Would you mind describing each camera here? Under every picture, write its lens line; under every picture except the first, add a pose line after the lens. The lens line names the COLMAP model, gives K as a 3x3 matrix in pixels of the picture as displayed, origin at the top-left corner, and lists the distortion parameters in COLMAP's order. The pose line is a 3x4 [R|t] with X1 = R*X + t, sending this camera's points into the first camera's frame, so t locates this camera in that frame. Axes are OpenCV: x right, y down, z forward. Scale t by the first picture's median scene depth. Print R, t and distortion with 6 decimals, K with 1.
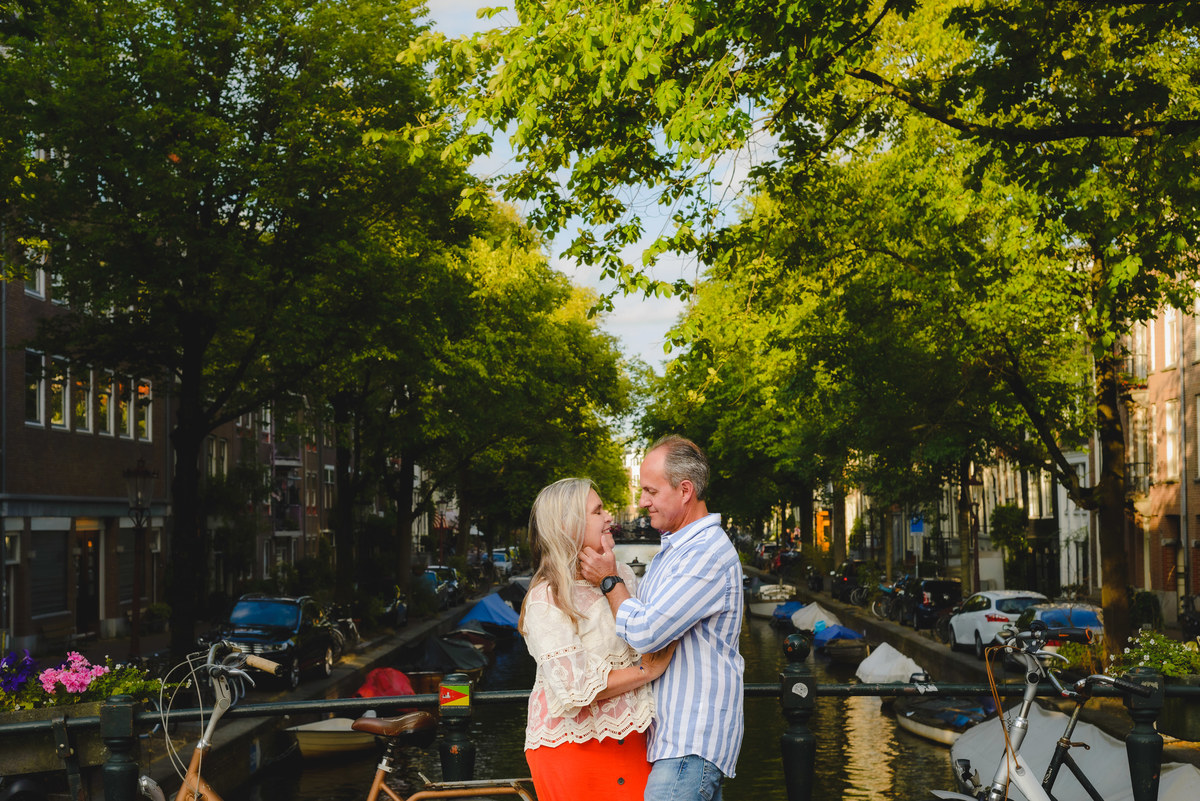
lens RADIAL K [[2664.5, 0, 598.3], [0, 2664.5, 473.6], [0, 0, 1]] dist [0.037760, -0.490232]
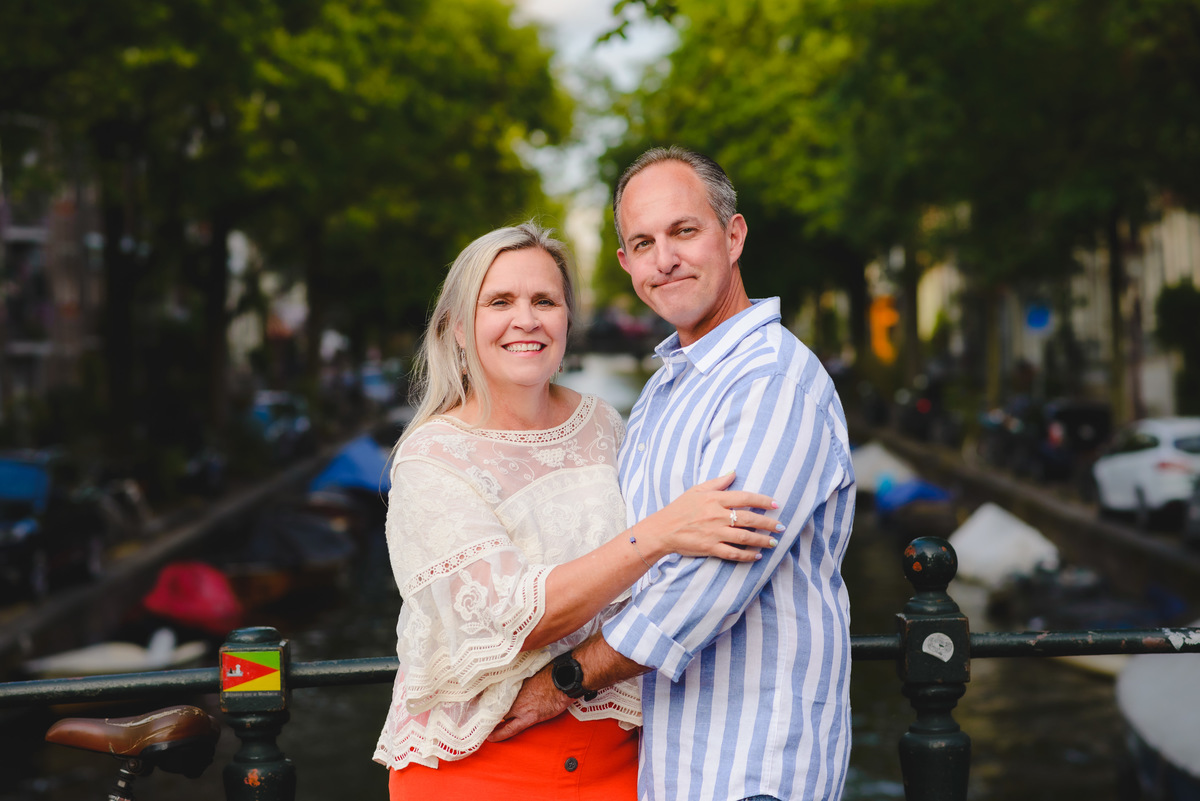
lens RADIAL K [[2631.3, 0, 632.7], [0, 2631.3, 403.4], [0, 0, 1]] dist [0.036750, -0.259992]
pose [[0.999028, -0.017269, 0.040548, -0.001116], [0.015266, 0.998672, 0.049203, 0.007494], [-0.041344, -0.048536, 0.997965, 0.386758]]
